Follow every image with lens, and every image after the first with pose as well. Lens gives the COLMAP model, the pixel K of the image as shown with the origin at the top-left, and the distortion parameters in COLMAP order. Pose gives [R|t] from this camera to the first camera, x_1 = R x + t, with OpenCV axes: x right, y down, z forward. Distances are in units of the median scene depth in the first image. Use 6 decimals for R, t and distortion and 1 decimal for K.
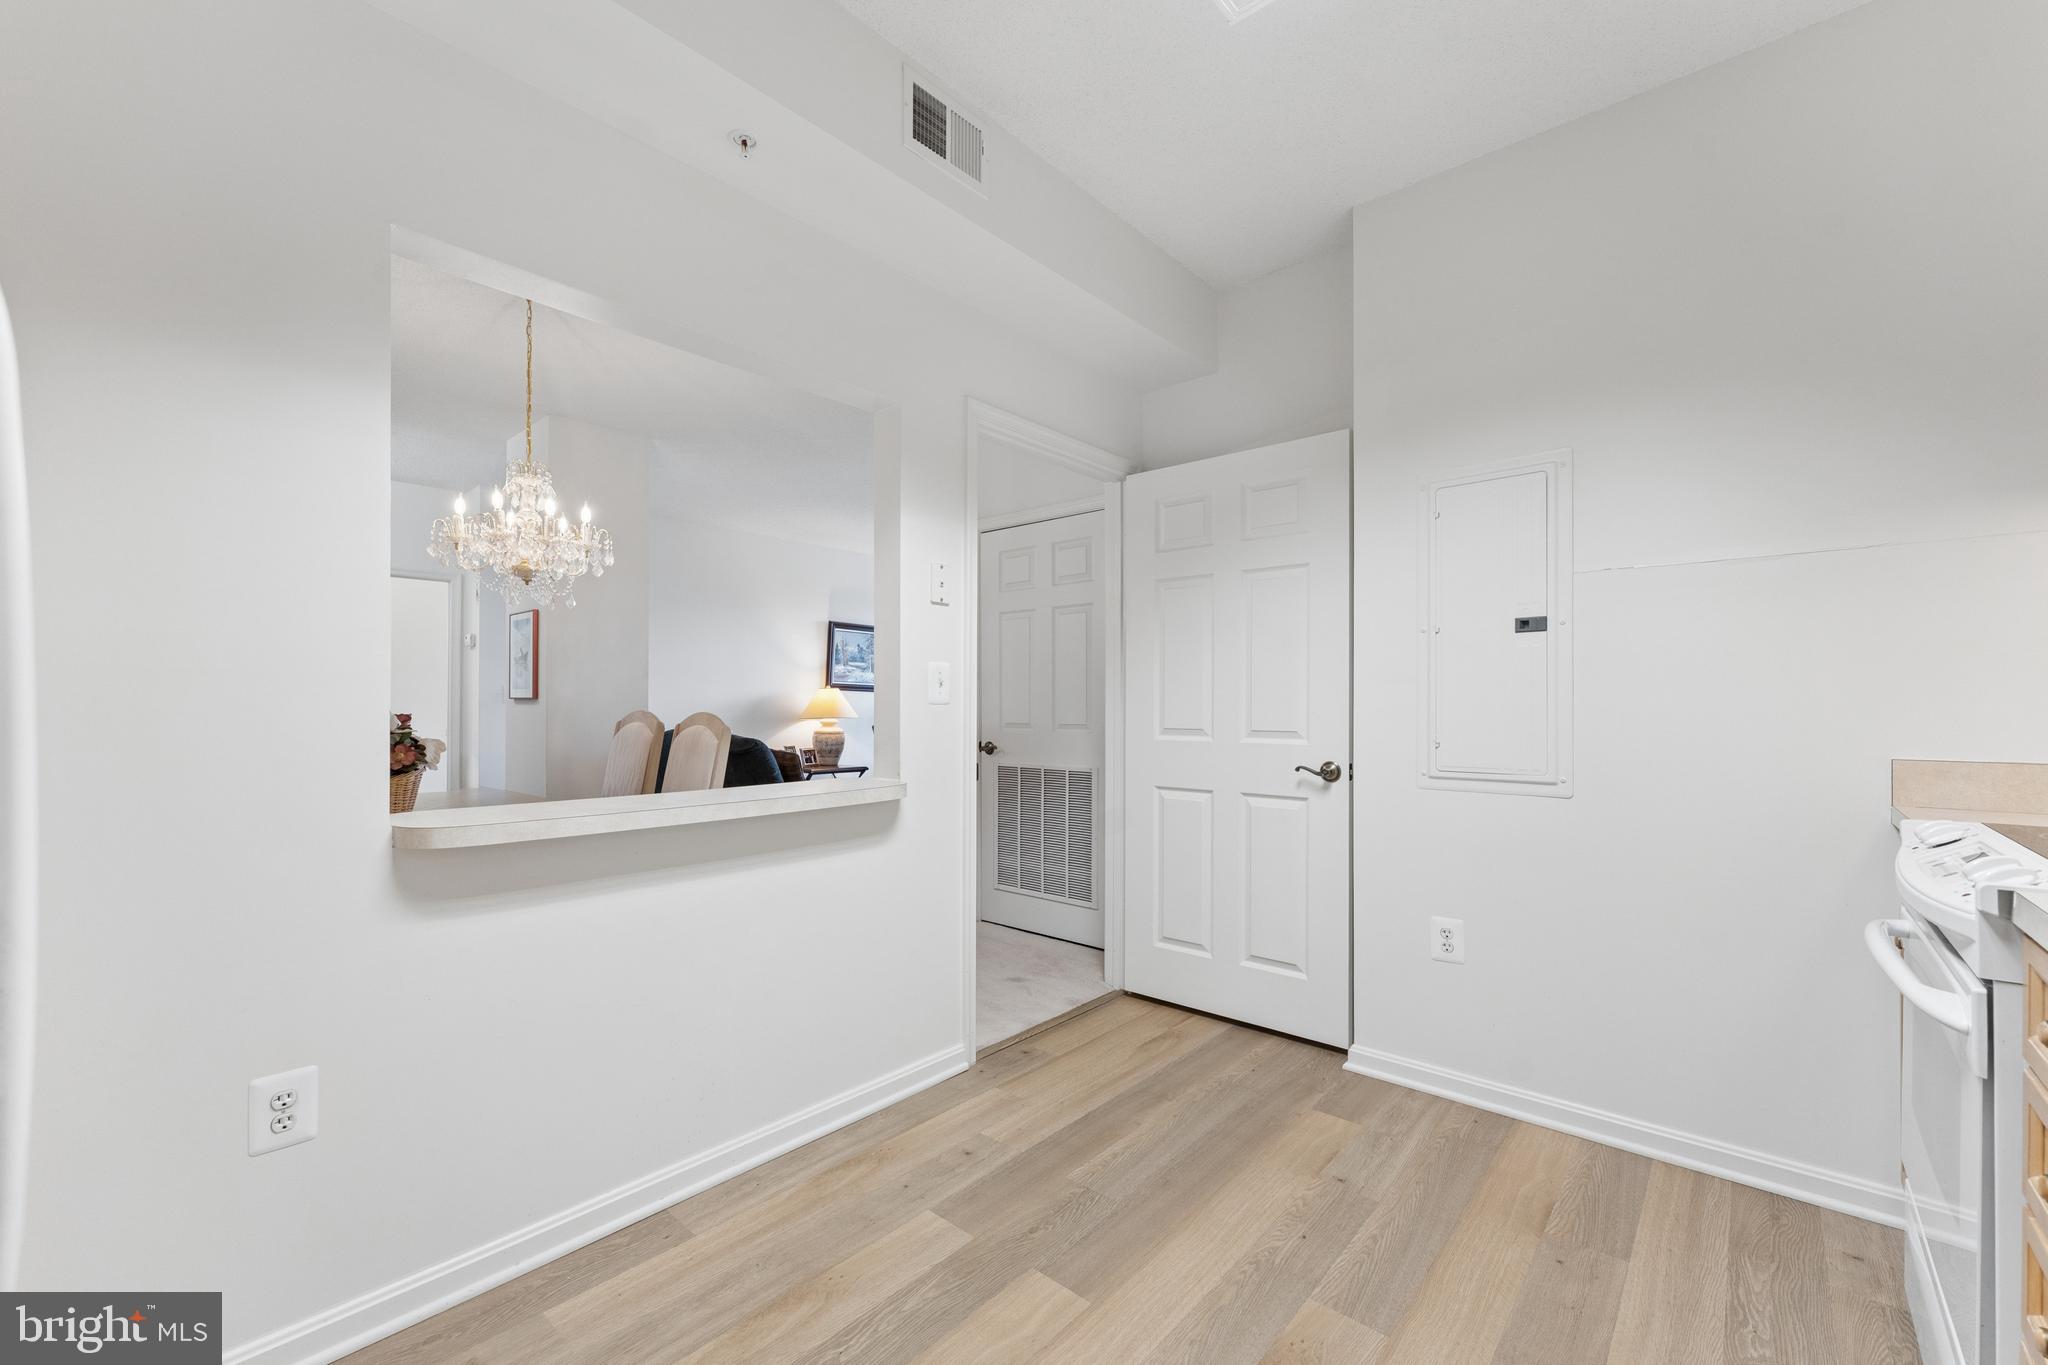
lens RADIAL K [[830.3, 0, 984.3], [0, 830.3, 717.7], [0, 0, 1]] dist [-0.000972, -0.000587]
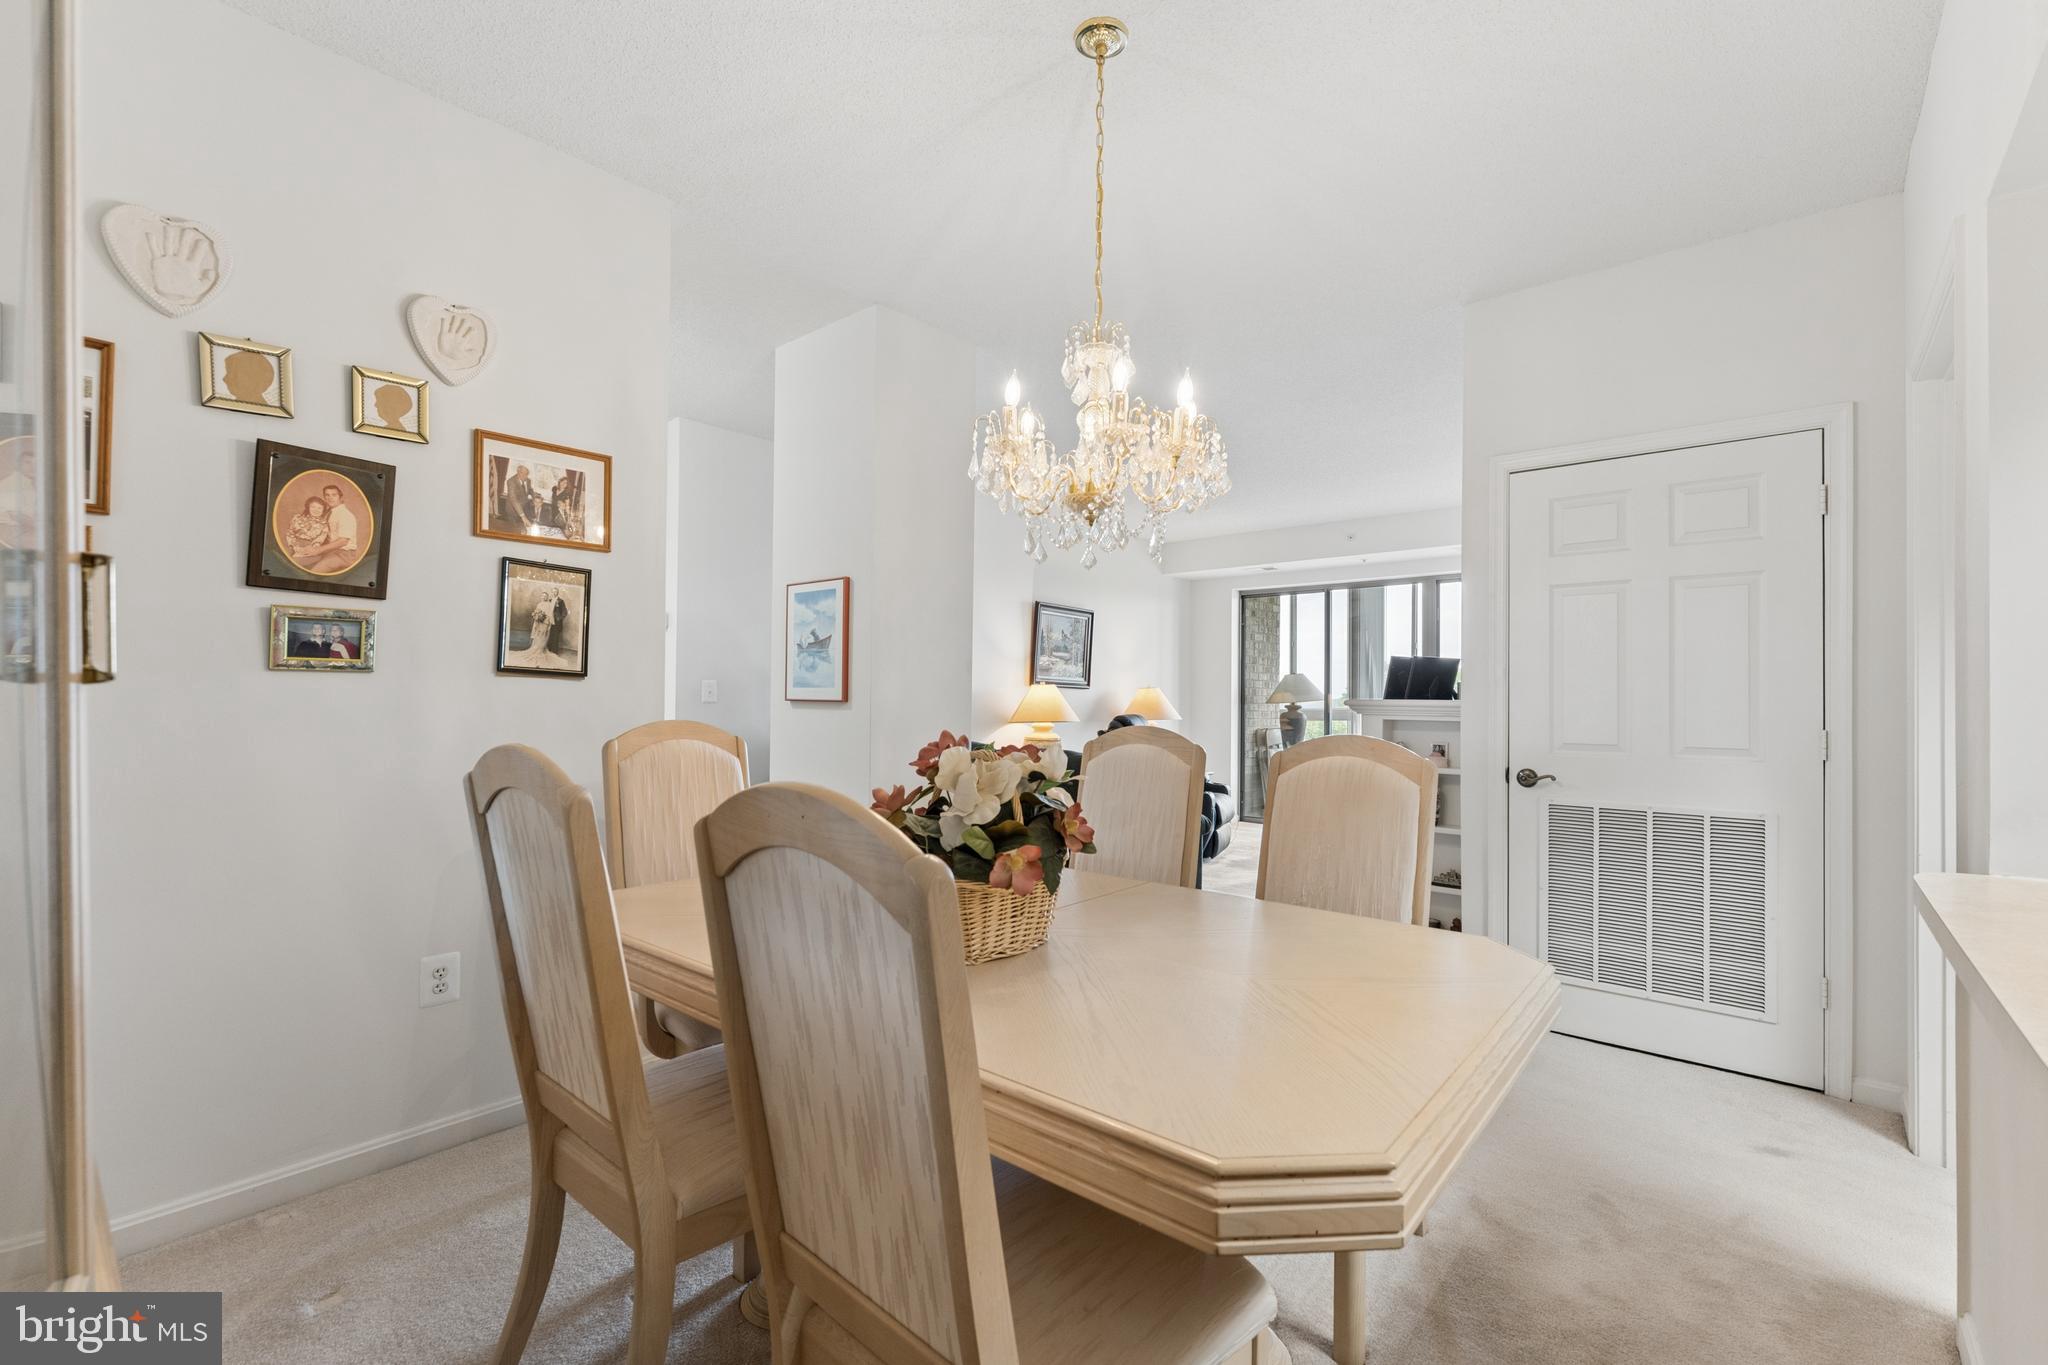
lens RADIAL K [[877.0, 0, 977.7], [0, 877.0, 703.6], [0, 0, 1]] dist [-0.000769, -0.000630]
pose [[0.999838, 0.007435, 0.016374, -0.440799], [-0.007308, 0.999943, -0.007800, -0.016212], [-0.016431, 0.007679, 0.999836, 0.245807]]
